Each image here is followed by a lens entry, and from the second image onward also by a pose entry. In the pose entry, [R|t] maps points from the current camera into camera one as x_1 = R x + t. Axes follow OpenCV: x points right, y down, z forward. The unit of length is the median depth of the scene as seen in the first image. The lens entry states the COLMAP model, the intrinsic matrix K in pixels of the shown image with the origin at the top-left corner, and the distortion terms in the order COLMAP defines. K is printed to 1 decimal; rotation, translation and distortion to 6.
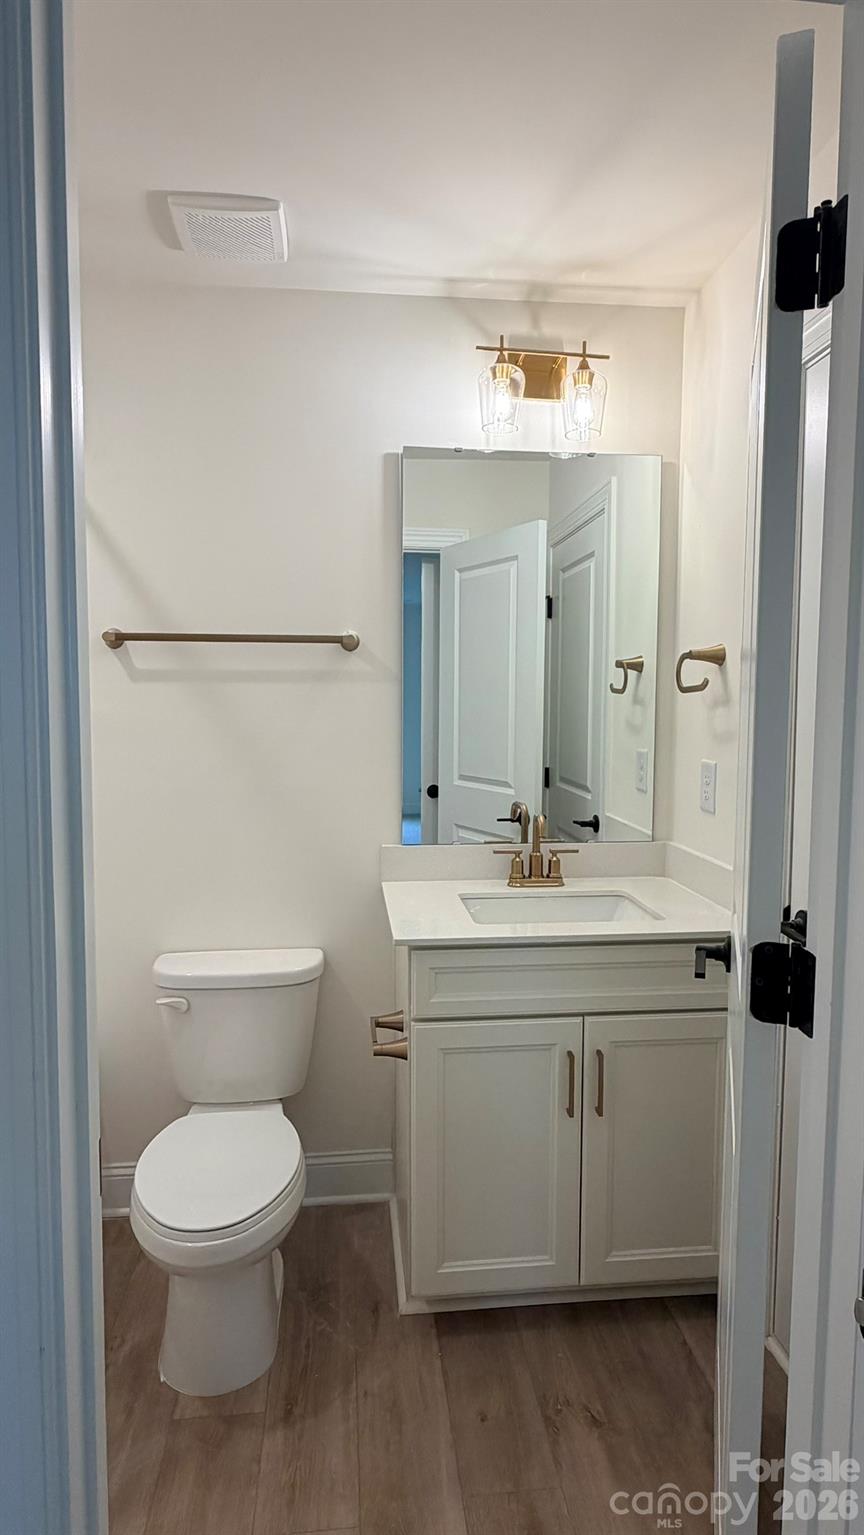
lens RADIAL K [[862.9, 0, 427.6], [0, 862.9, 761.0], [0, 0, 1]] dist [-0.003364, 0.004292]
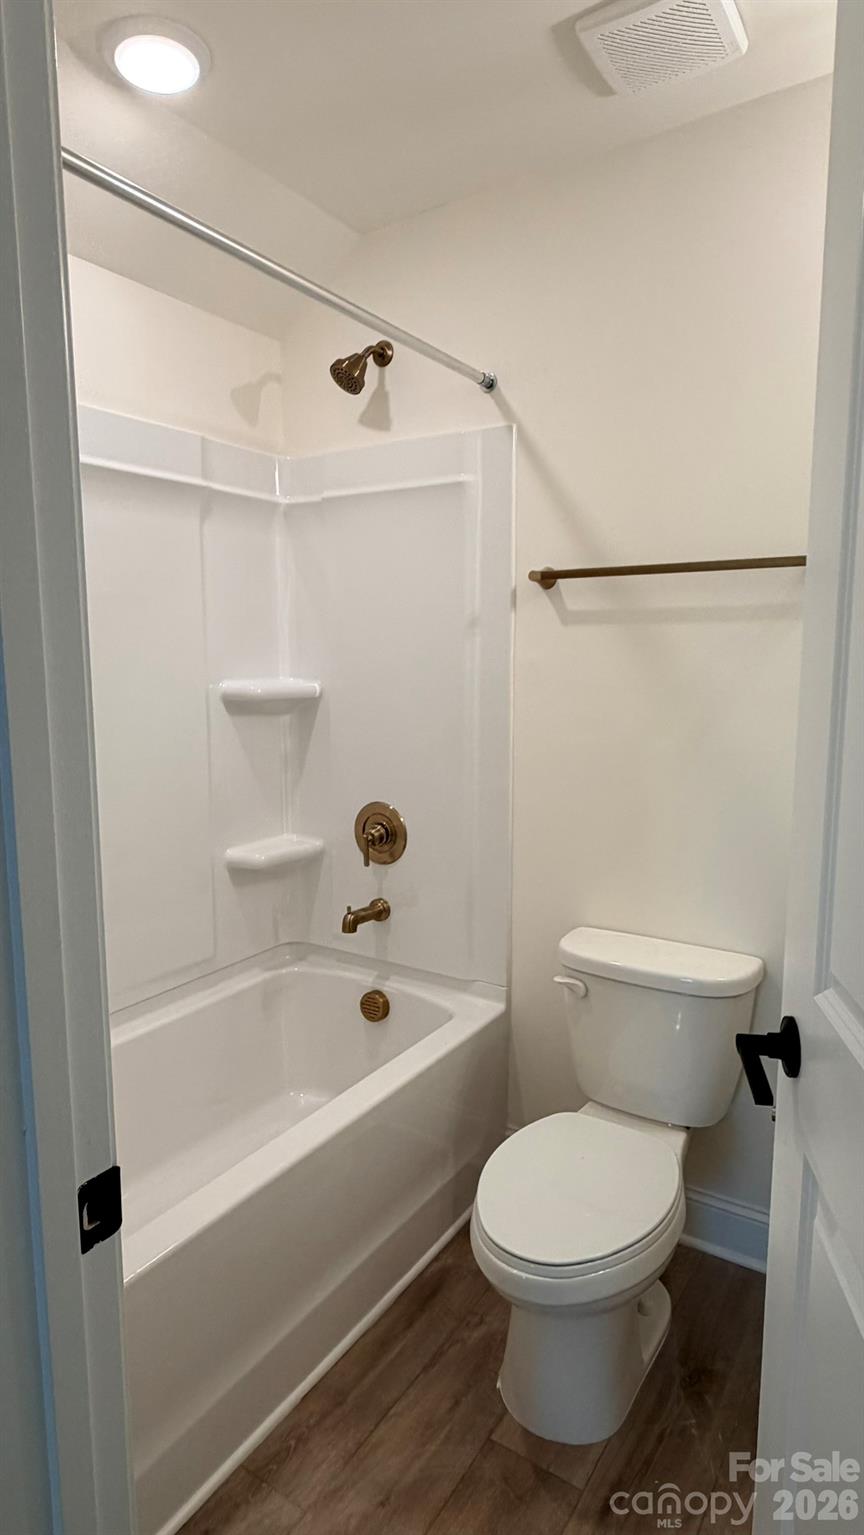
lens RADIAL K [[862.9, 0, 428.5], [0, 862.9, 765.8], [0, 0, 1]] dist [-0.003364, 0.004292]
pose [[0.775271, 0.075430, -0.627108, 0.136092], [-0.037413, 0.996584, 0.073620, -0.006524], [0.630520, -0.033614, 0.775445, 0.219210]]
